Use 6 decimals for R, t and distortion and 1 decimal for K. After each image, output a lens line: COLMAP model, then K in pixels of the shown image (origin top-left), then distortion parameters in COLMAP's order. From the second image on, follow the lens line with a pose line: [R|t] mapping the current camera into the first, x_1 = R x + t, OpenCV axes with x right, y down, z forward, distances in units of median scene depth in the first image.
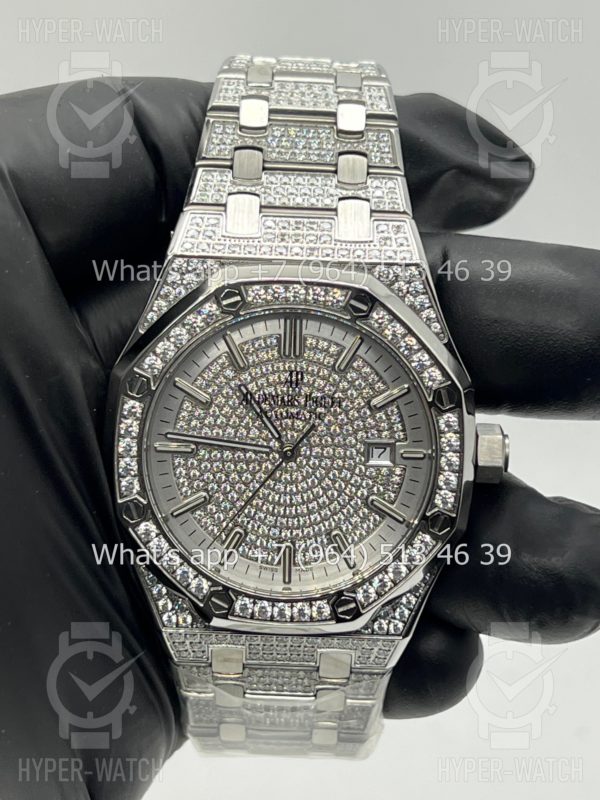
lens RADIAL K [[1986.4, 0, 299.1], [0, 1986.4, 394.9], [0, 0, 1]] dist [0.231297, 0.000000]
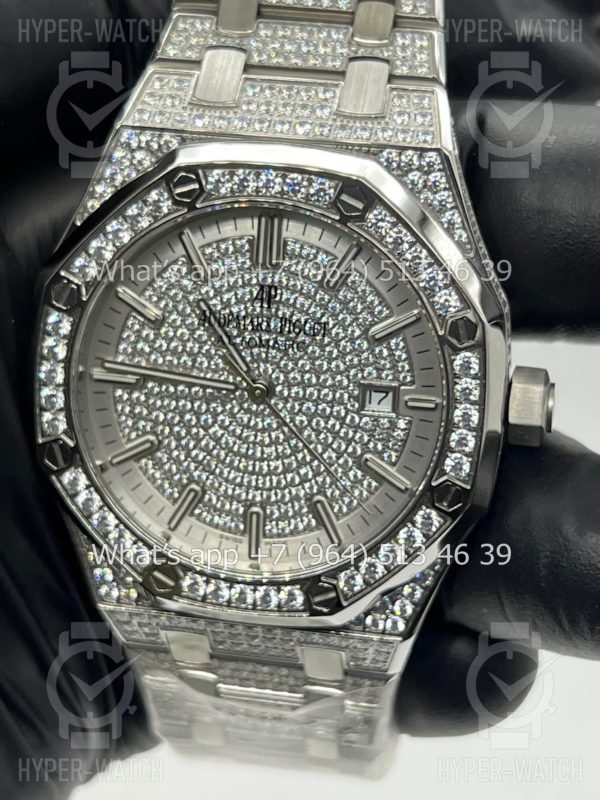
lens RADIAL K [[1986.4, 0, 303.1], [0, 1986.4, 404.7], [0, 0, 1]] dist [0.231297, 0.000000]
pose [[0.982806, 0.059059, -0.174939, 0.145401], [-0.048032, 0.996622, 0.066611, -0.017631], [0.178282, -0.057063, 0.982323, 0.249563]]
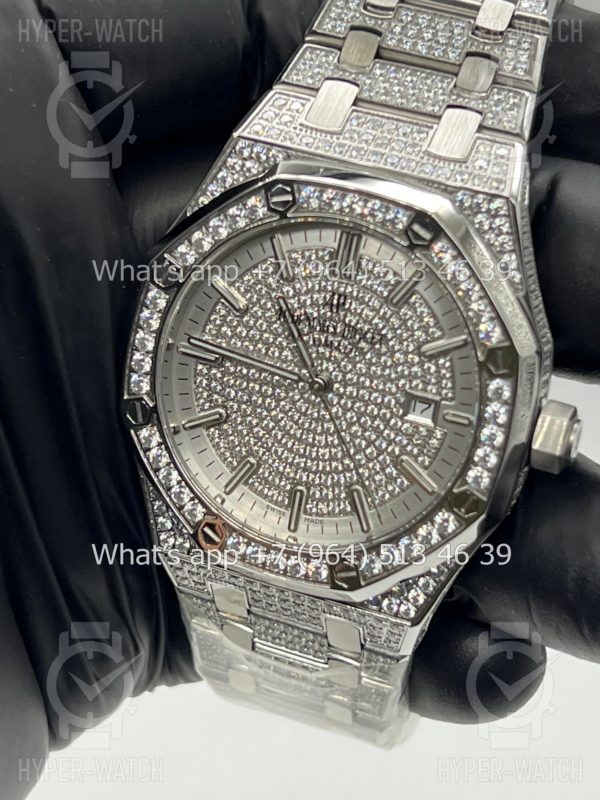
lens RADIAL K [[1986.4, 0, 296.2], [0, 1986.4, 404.2], [0, 0, 1]] dist [0.231297, 0.000000]
pose [[0.933298, 0.214101, -0.288299, 0.236576], [-0.199517, 0.976670, 0.079424, -0.029629], [0.298578, -0.016606, 0.954241, 0.170289]]
